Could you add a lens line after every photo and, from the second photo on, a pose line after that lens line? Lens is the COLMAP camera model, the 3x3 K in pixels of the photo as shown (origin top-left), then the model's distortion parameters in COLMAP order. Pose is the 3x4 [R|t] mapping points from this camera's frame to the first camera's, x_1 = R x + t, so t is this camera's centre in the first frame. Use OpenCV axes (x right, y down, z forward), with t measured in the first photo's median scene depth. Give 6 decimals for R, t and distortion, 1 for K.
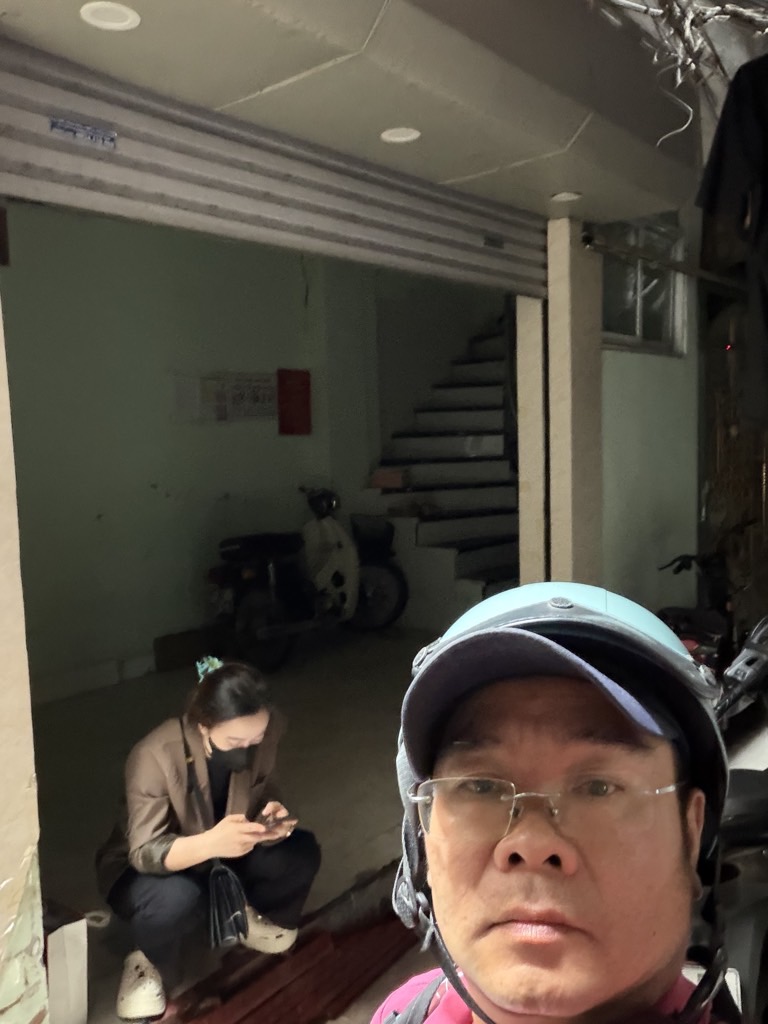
lens RADIAL K [[1009.2, 0, 384.0], [0, 1009.2, 512.0], [0, 0, 1]] dist [0.066122, 0.001674]
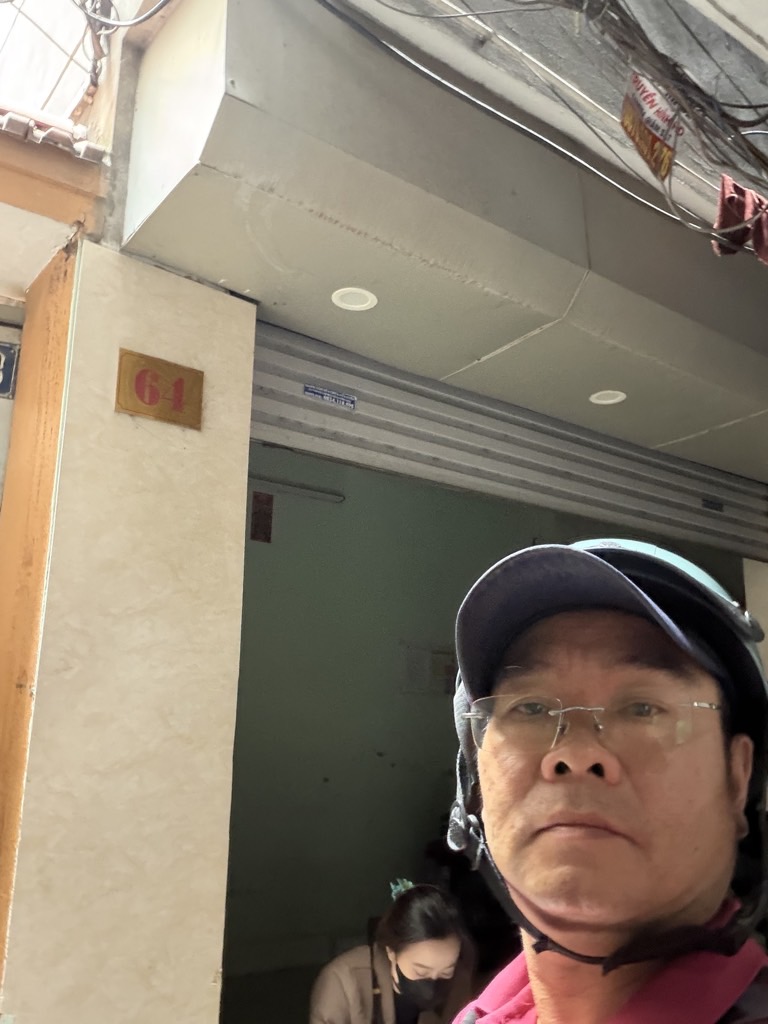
lens RADIAL K [[1009.2, 0, 384.0], [0, 1009.2, 512.0], [0, 0, 1]] dist [0.066122, 0.001674]
pose [[0.966522, -0.013679, -0.256218, 0.069583], [-0.072578, 0.943222, -0.324138, 0.136208], [0.246104, 0.331882, 0.910652, -0.020355]]
